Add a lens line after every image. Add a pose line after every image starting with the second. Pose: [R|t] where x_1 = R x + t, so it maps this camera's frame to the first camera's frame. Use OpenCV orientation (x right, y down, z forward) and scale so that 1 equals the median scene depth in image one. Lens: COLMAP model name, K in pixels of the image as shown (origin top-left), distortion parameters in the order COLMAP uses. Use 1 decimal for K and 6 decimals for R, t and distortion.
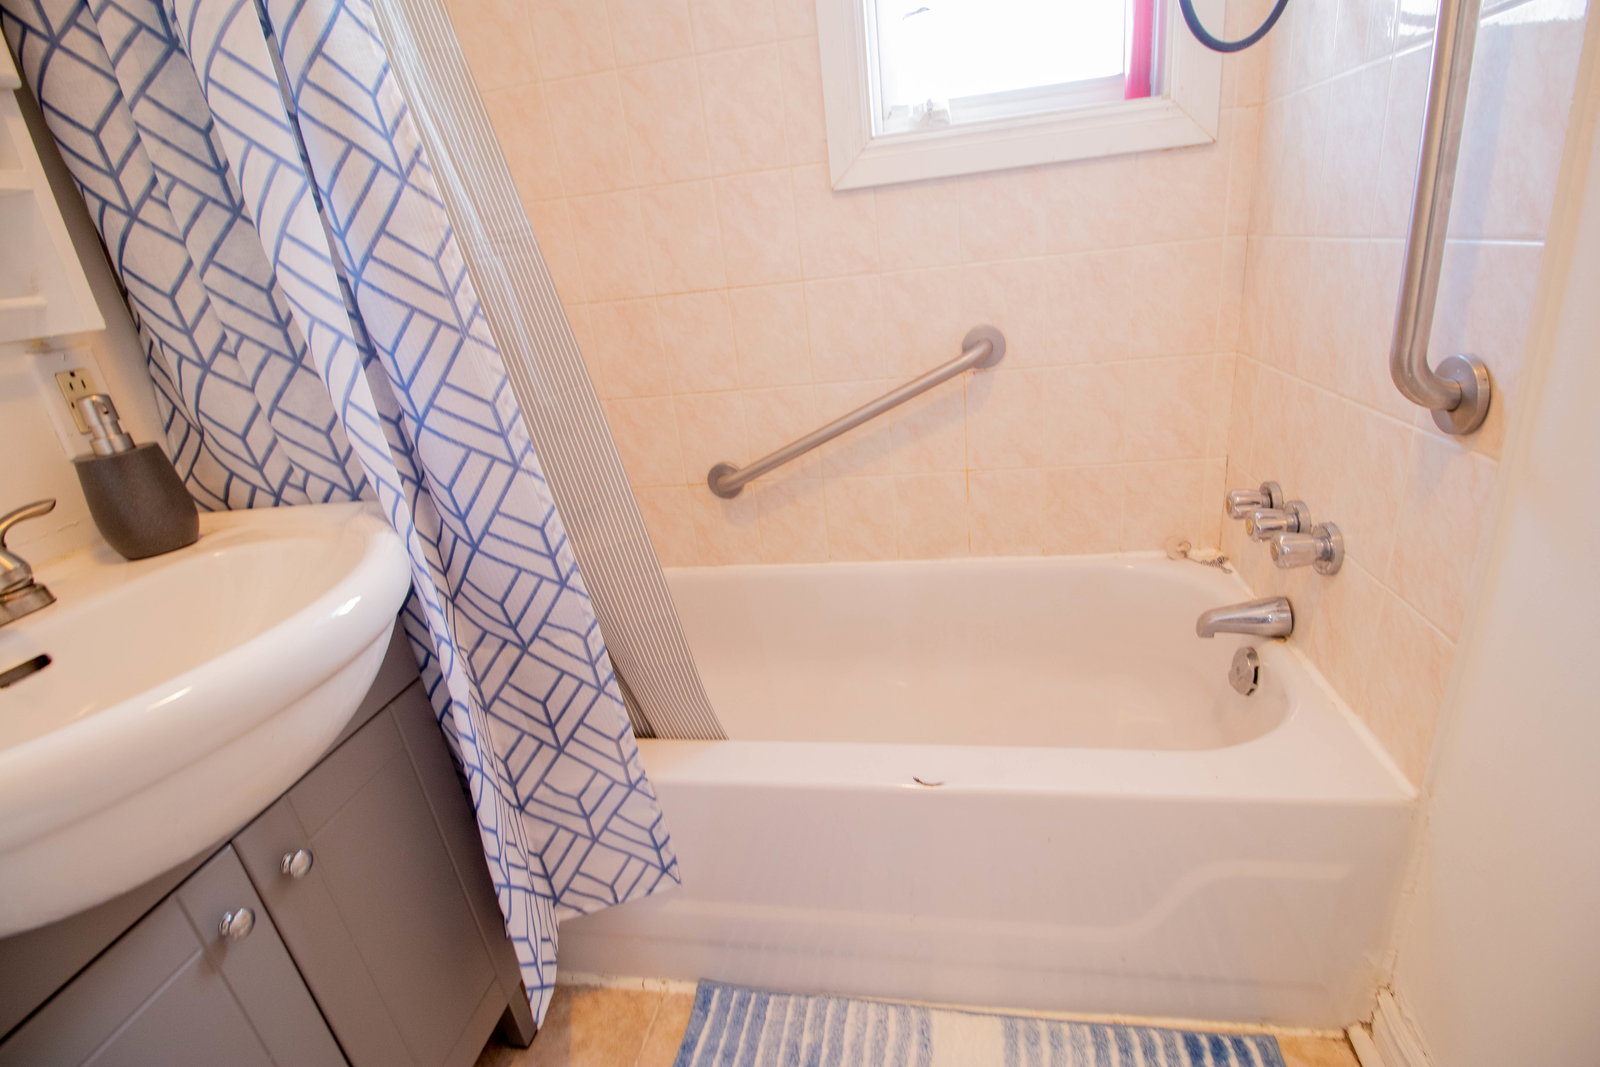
lens RADIAL K [[741.2, 0, 803.7], [0, 741.2, 524.8], [0, 0, 1]] dist [-0.000787, -0.014934]
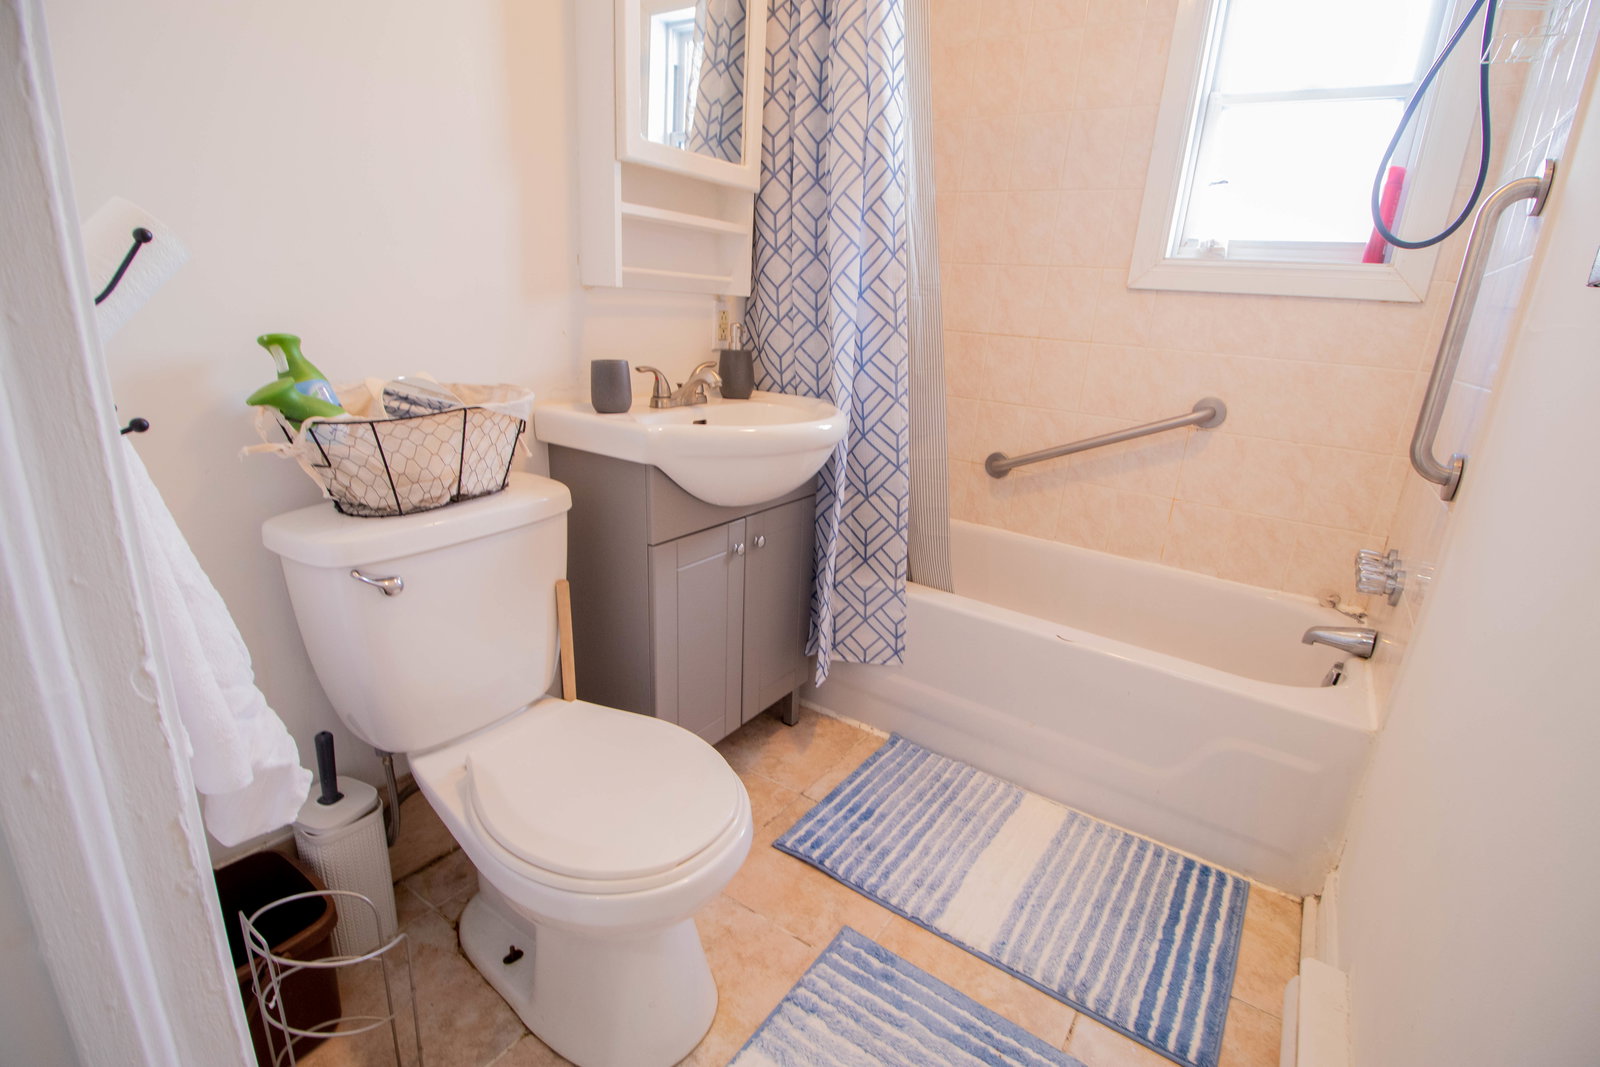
lens RADIAL K [[740.1, 0, 801.0], [0, 740.1, 537.6], [0, 0, 1]] dist [0.002206, -0.014917]
pose [[0.896229, 0.282226, -0.342230, 0.131509], [-0.295124, 0.955342, 0.014972, 0.258935], [0.331172, 0.087581, 0.939497, -0.737513]]
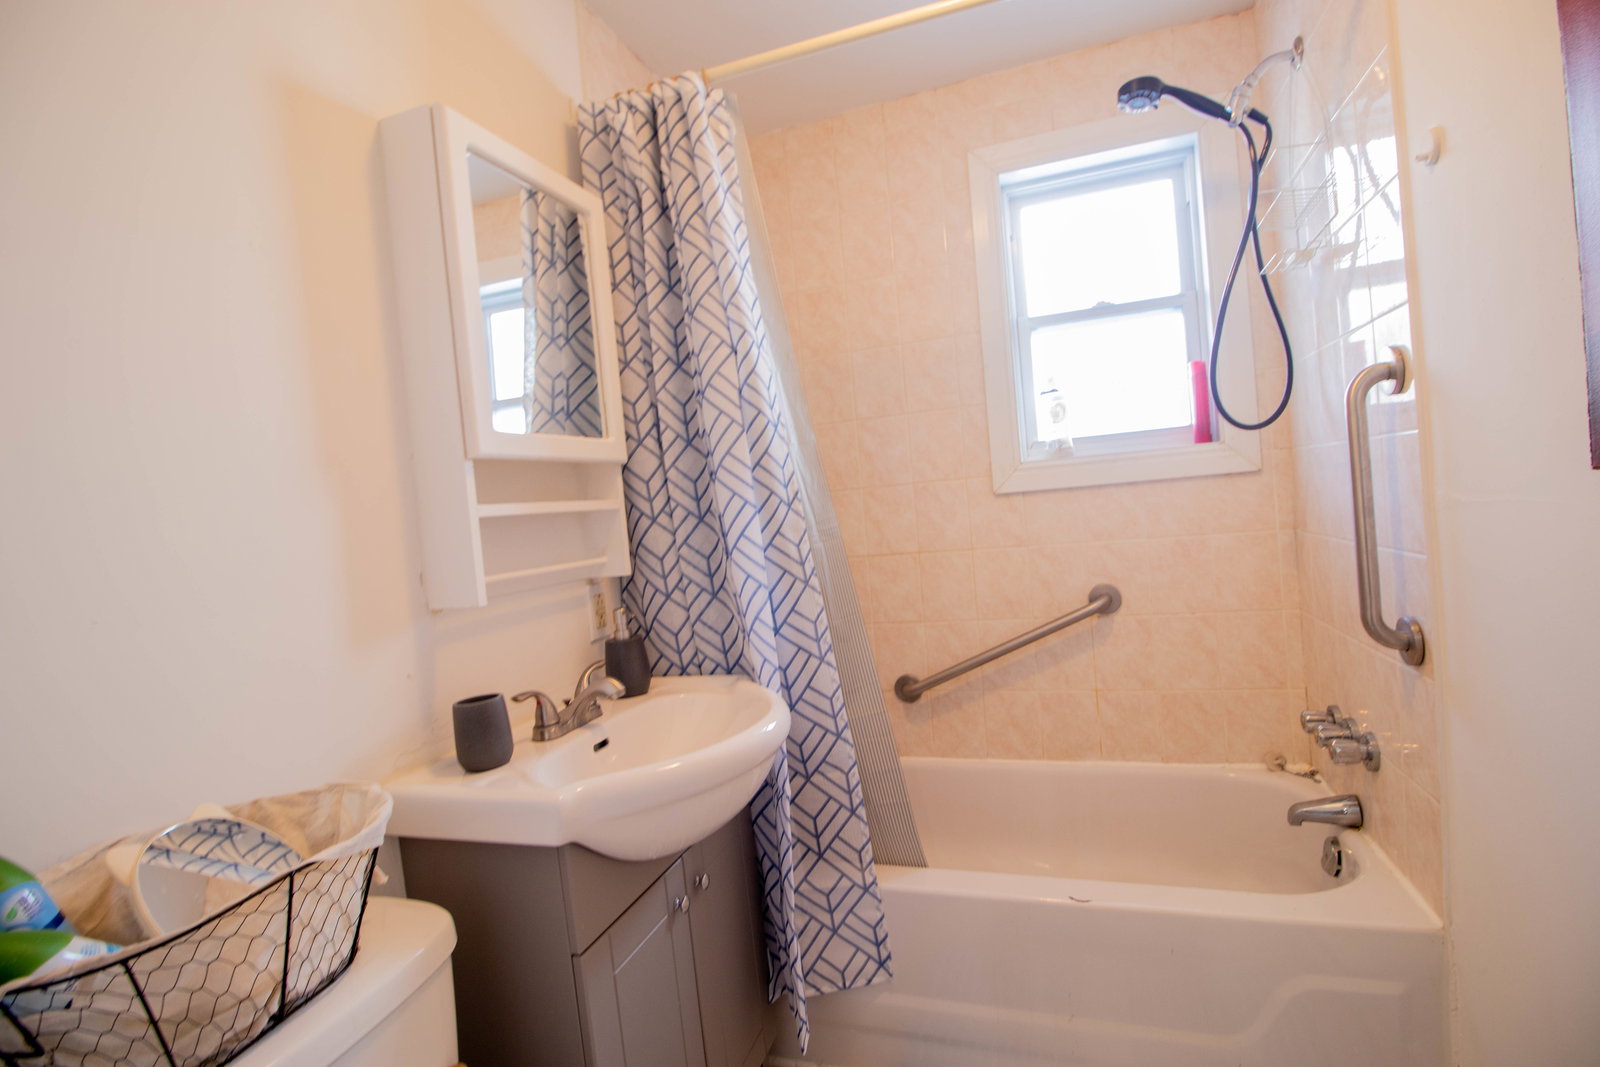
lens RADIAL K [[741.2, 0, 803.7], [0, 741.2, 524.8], [0, 0, 1]] dist [-0.000787, -0.014934]
pose [[0.987746, 0.023205, -0.154335, -0.141842], [-0.069743, 0.950283, -0.303478, 0.121205], [0.139620, 0.310523, 0.940256, -0.585171]]
